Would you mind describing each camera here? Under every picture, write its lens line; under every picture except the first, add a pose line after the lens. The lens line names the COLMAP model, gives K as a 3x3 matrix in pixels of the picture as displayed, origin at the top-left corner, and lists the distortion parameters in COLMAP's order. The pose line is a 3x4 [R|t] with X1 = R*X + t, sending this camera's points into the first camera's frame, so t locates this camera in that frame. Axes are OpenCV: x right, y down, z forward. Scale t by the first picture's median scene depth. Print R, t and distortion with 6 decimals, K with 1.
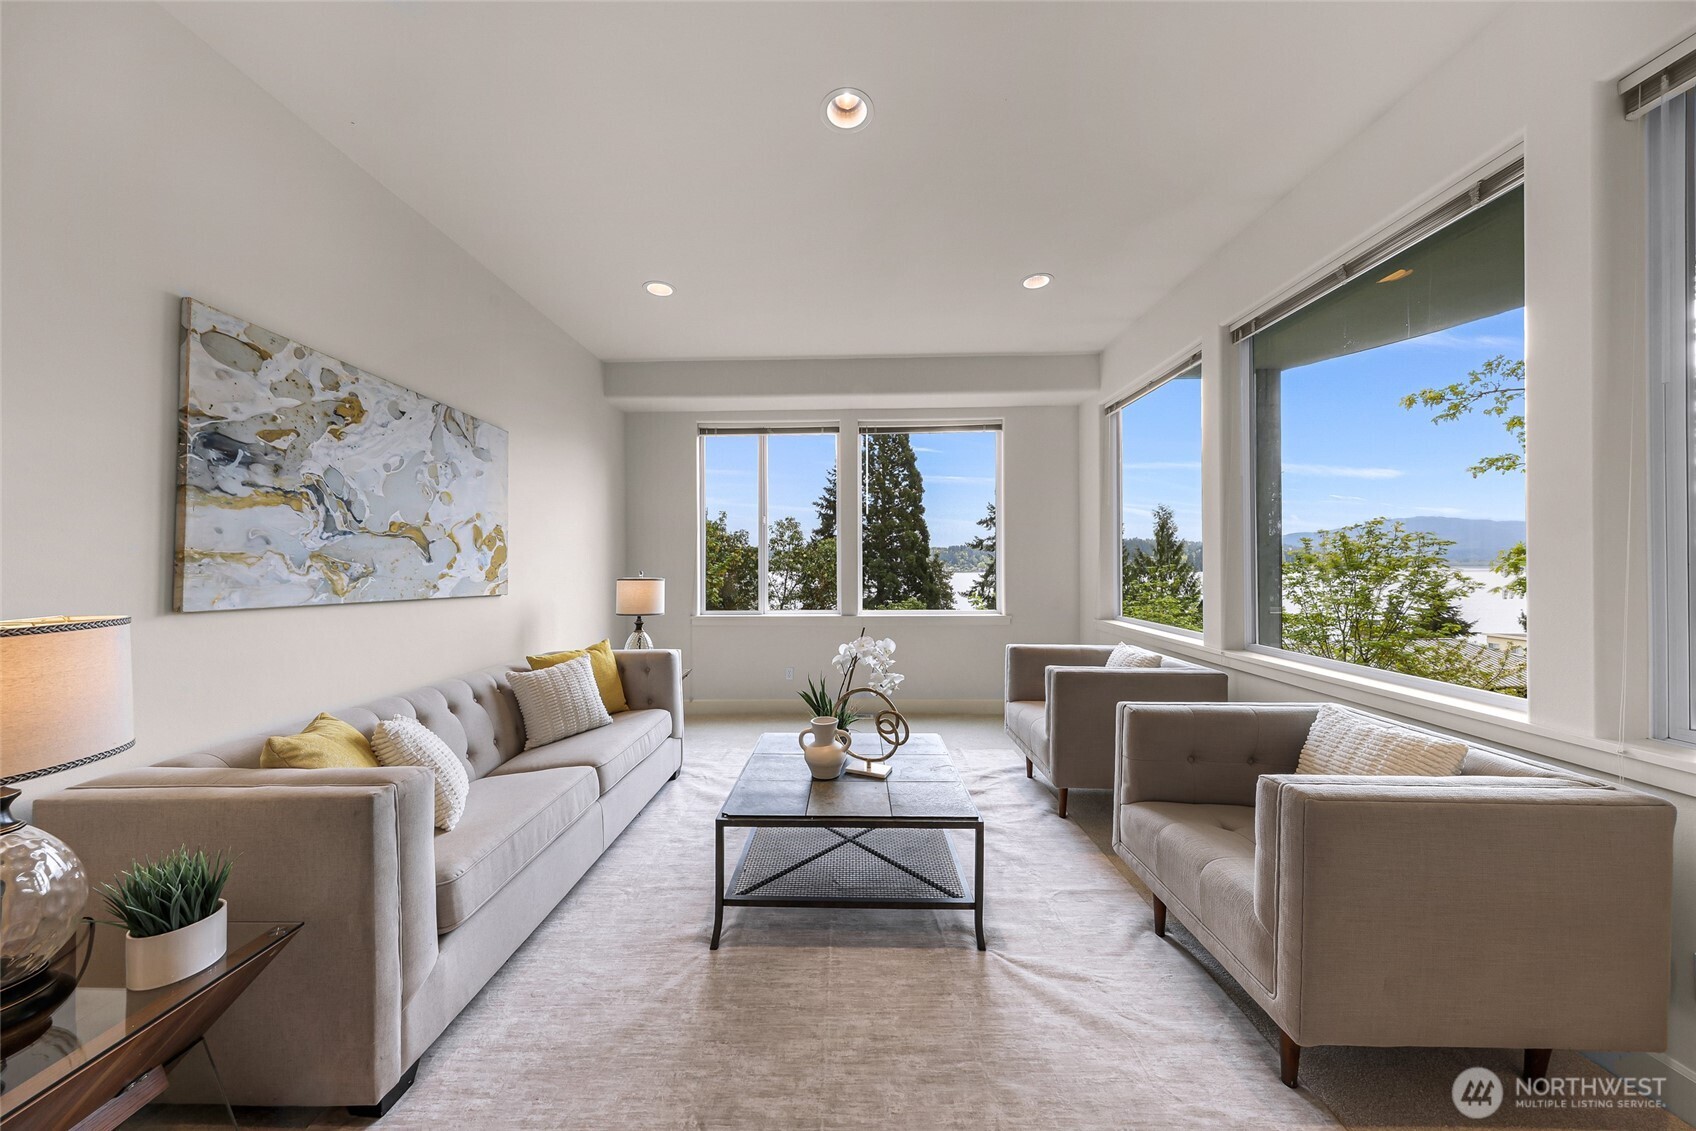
lens RADIAL K [[528.5, 0, 844.3], [0, 528.5, 566.5], [0, 0, 1]] dist [-0.000413, -0.000011]
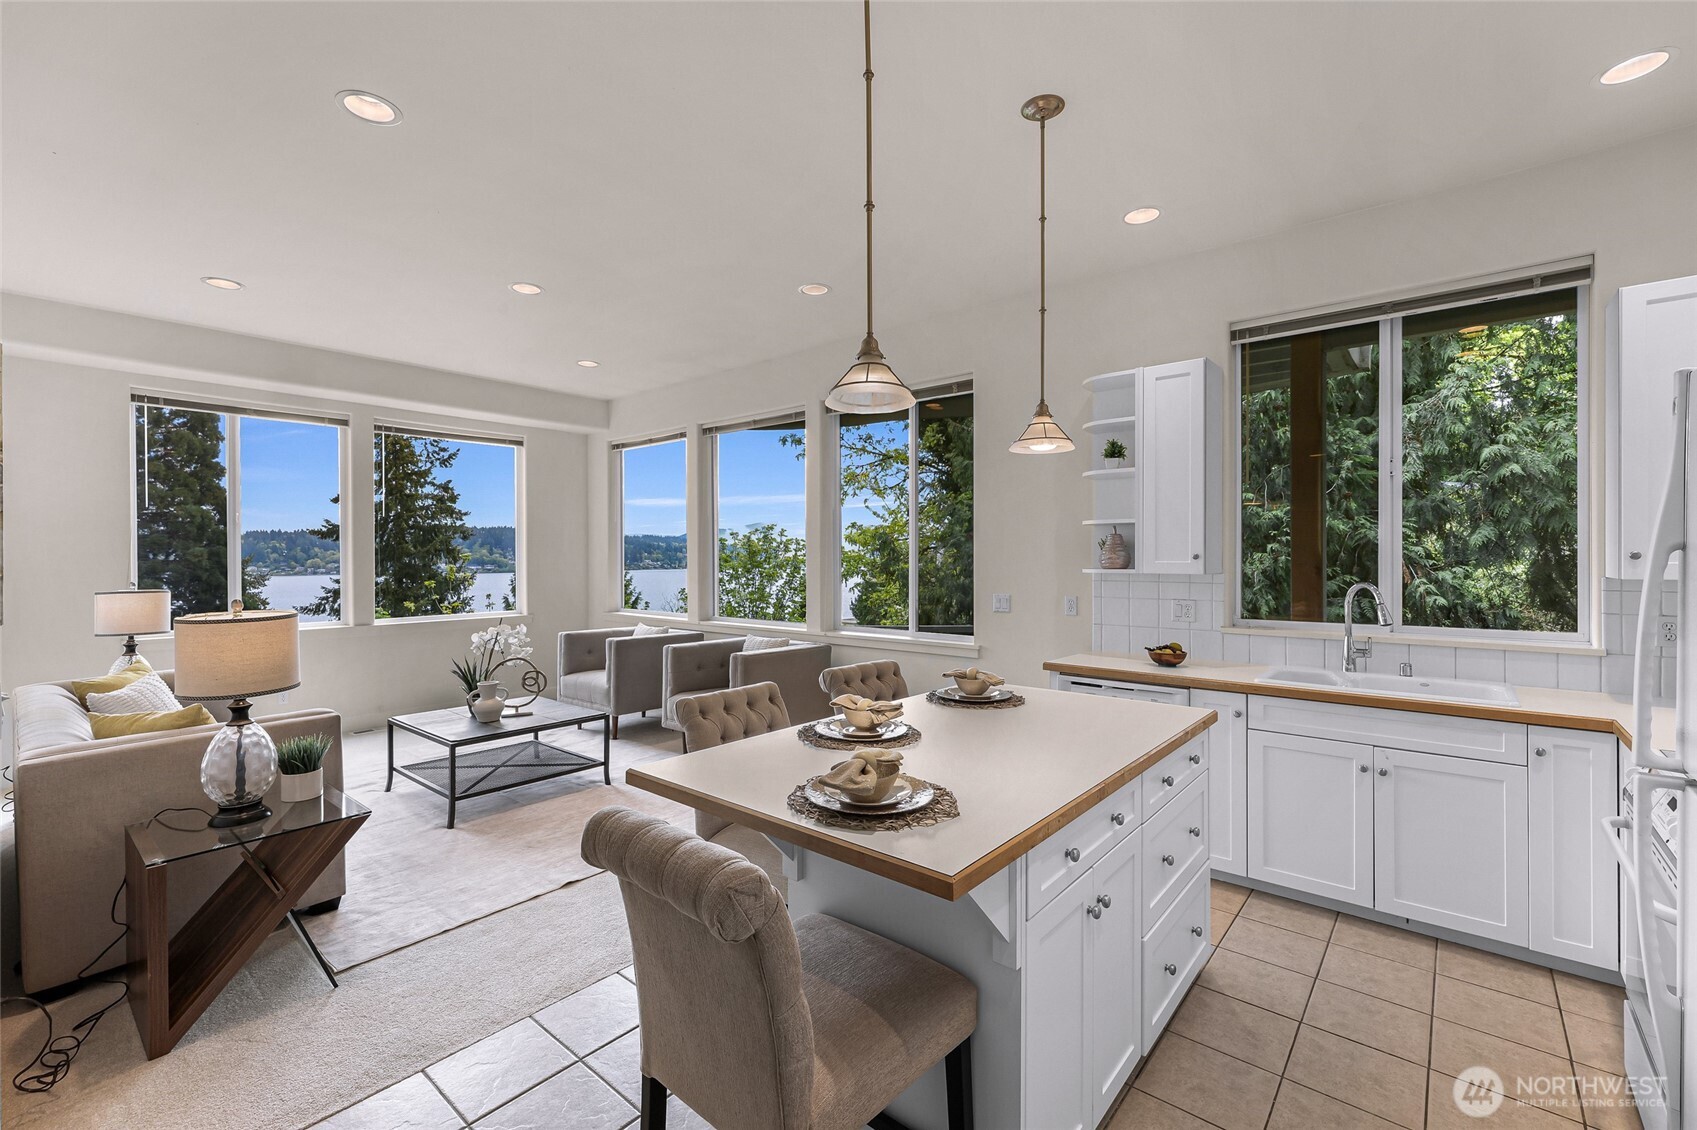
lens RADIAL K [[720.1, 0, 848.5], [0, 720.1, 565.0], [0, 0, 1]] dist [-0.011801, -0.000085]
pose [[0.624077, -0.001780, 0.781361, -0.472663], [0.002697, 0.999996, 0.000124, -0.011850], [-0.781358, 0.002030, 0.624080, -0.485835]]
